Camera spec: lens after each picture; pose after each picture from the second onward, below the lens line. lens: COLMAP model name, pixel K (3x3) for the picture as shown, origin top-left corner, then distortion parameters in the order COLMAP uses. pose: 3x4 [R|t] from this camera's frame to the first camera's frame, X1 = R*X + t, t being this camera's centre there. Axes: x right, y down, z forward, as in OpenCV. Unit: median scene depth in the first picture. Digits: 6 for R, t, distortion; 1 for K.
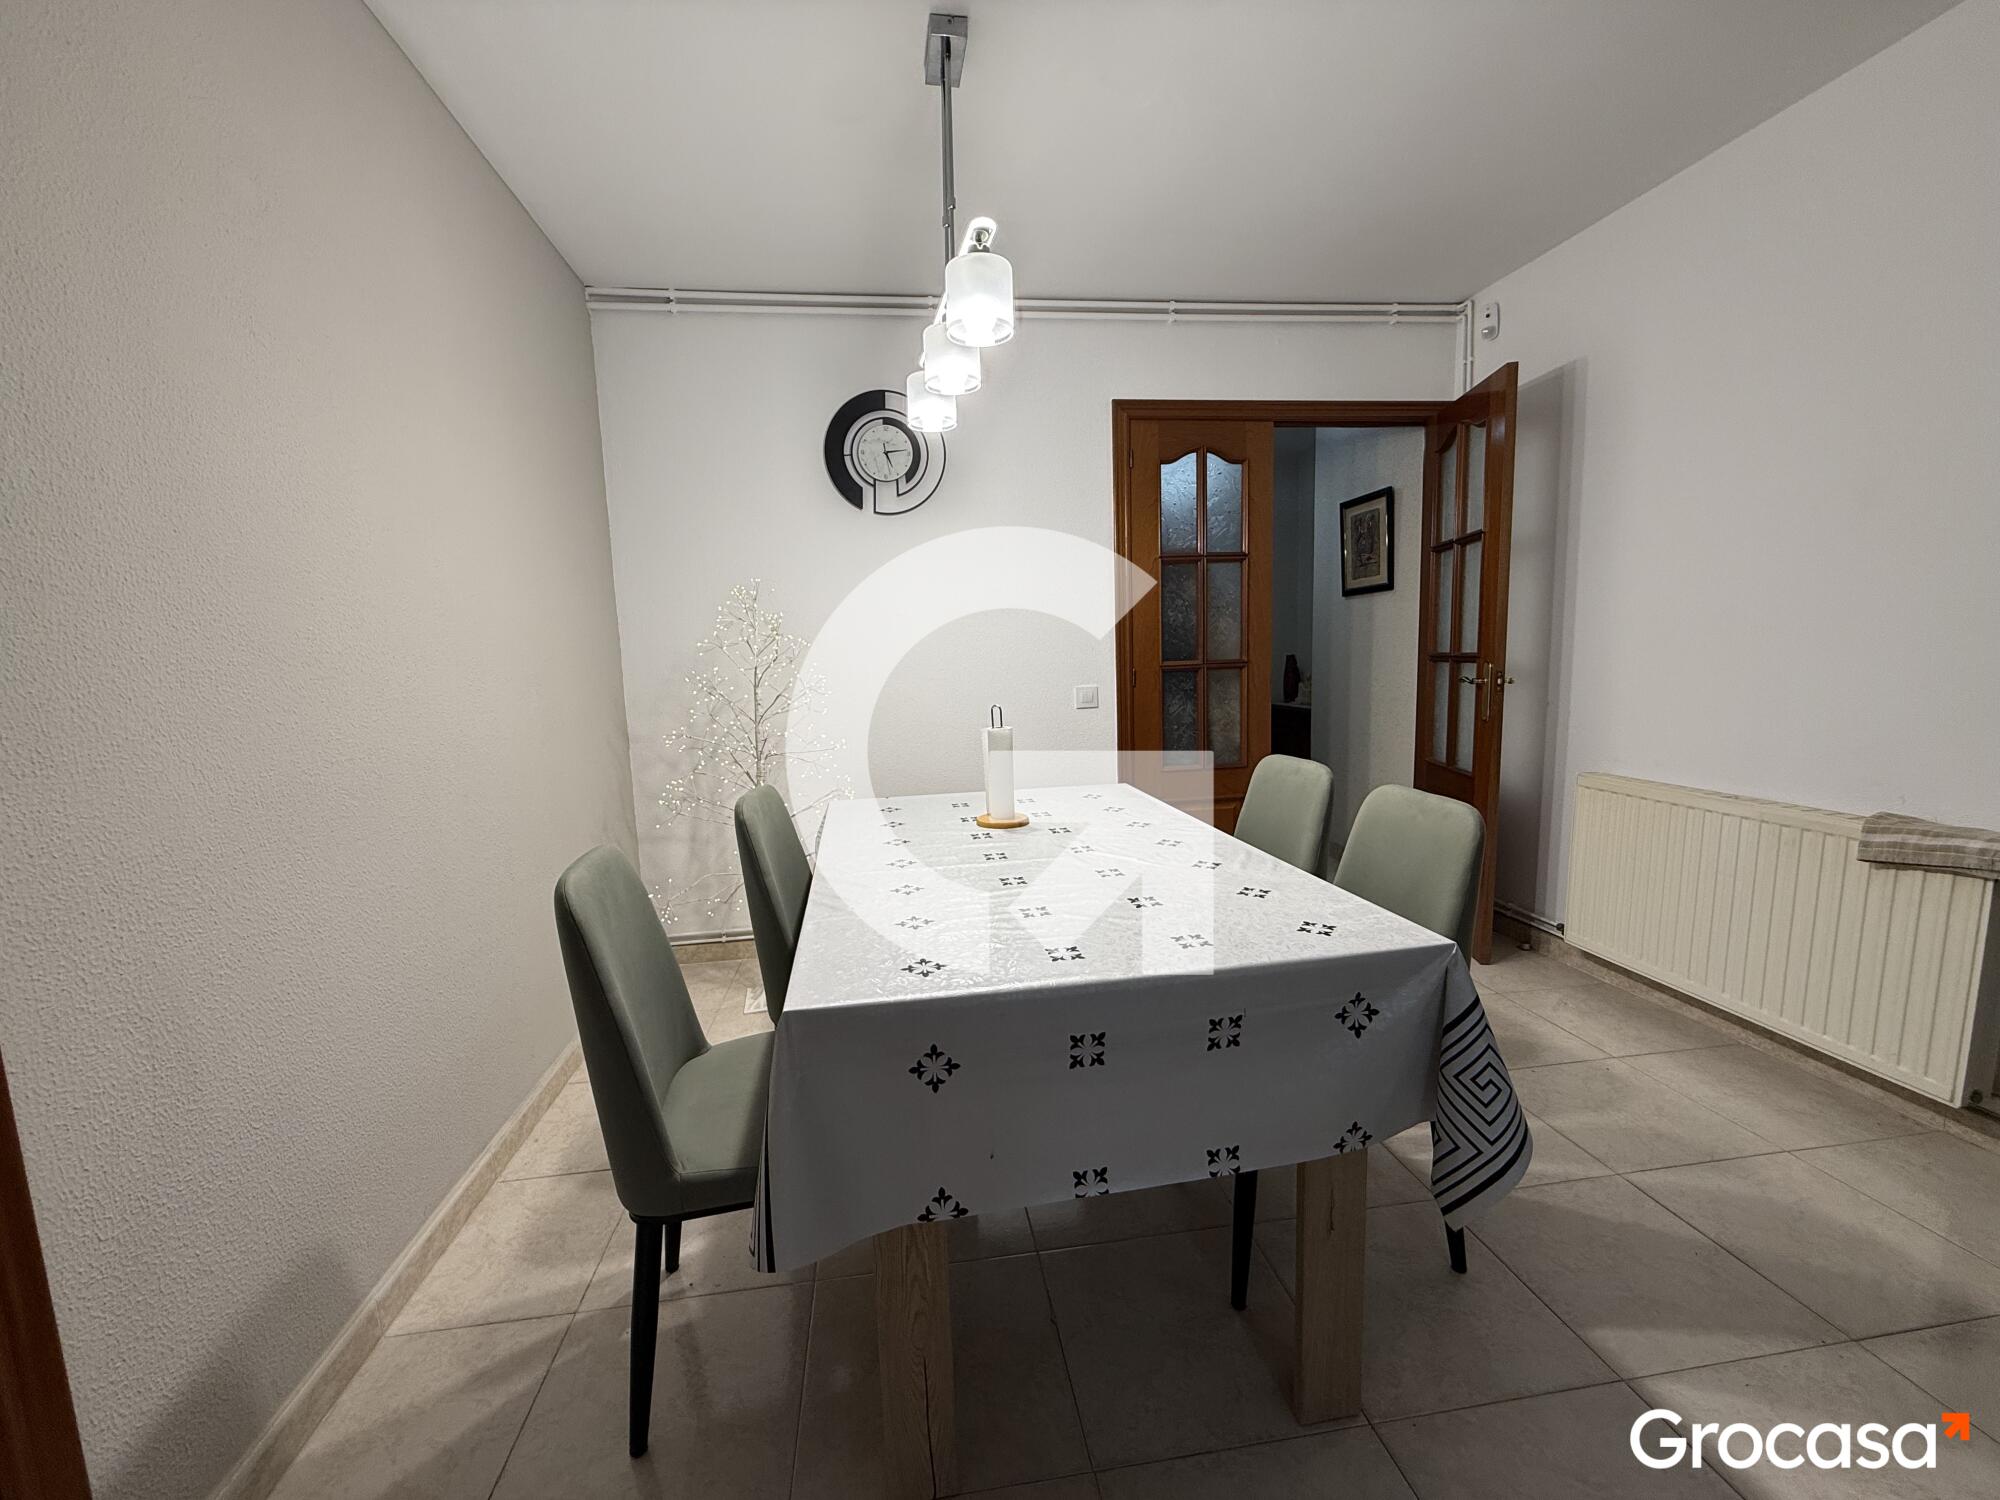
lens RADIAL K [[793.7, 0, 992.4], [0, 793.7, 751.1], [0, 0, 1]] dist [0.000843, -0.000242]
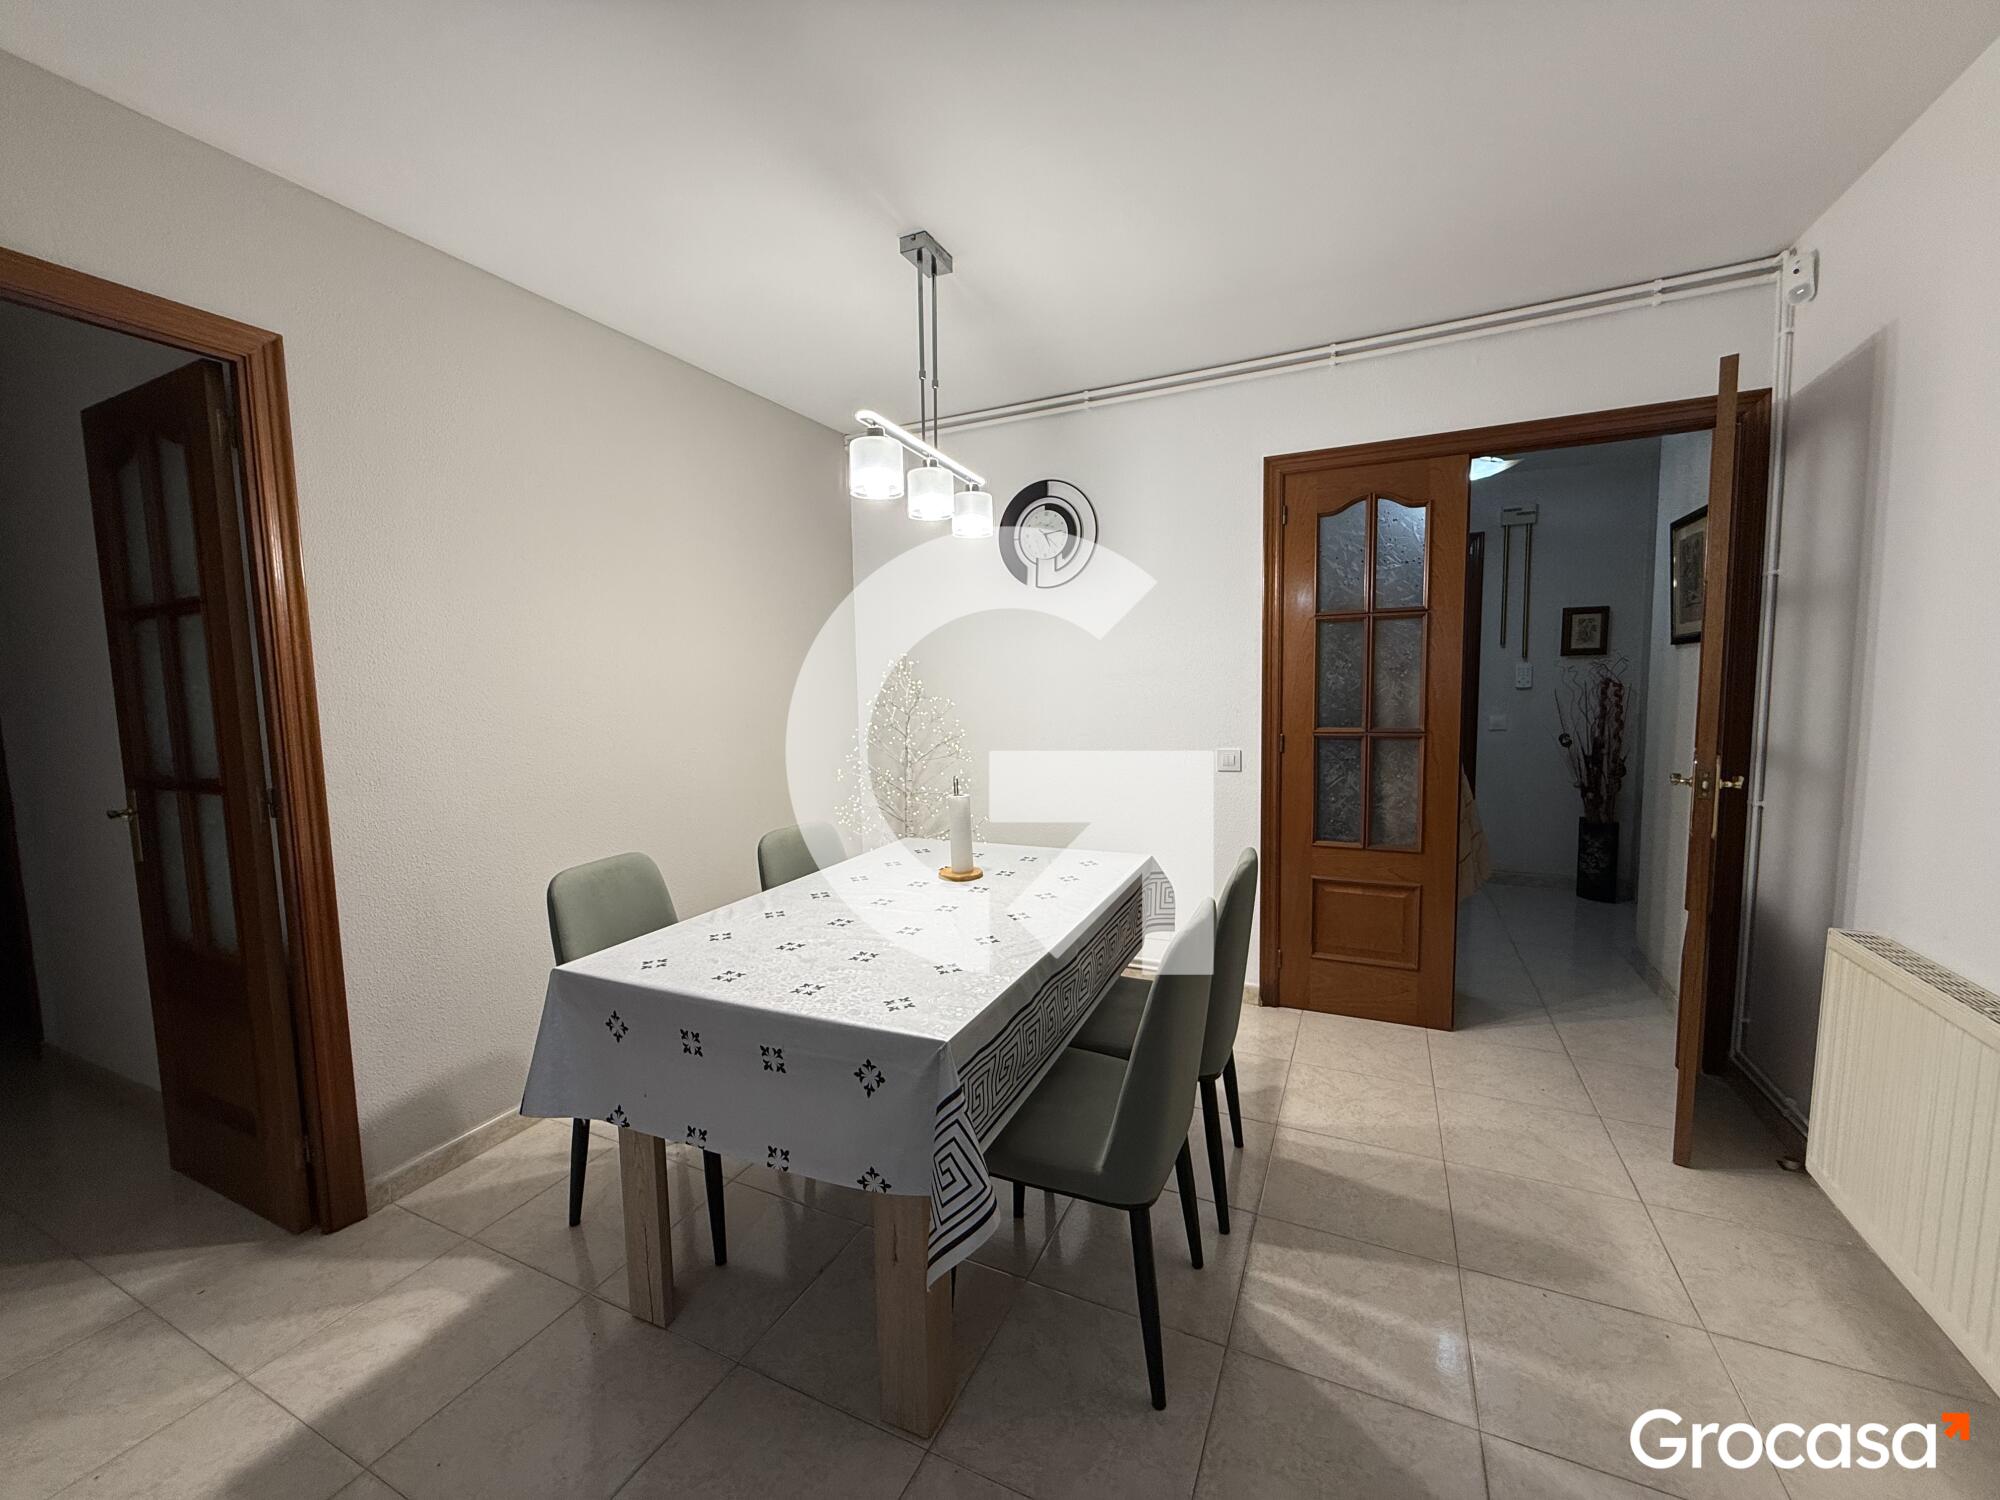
lens RADIAL K [[793.7, 0, 999.8], [0, 793.7, 752.1], [0, 0, 1]] dist [0.000843, -0.000242]
pose [[0.836231, 0.064873, -0.544527, 0.442484], [-0.074814, 0.997190, 0.003909, -0.064956], [0.543250, 0.037469, 0.838734, 0.025045]]
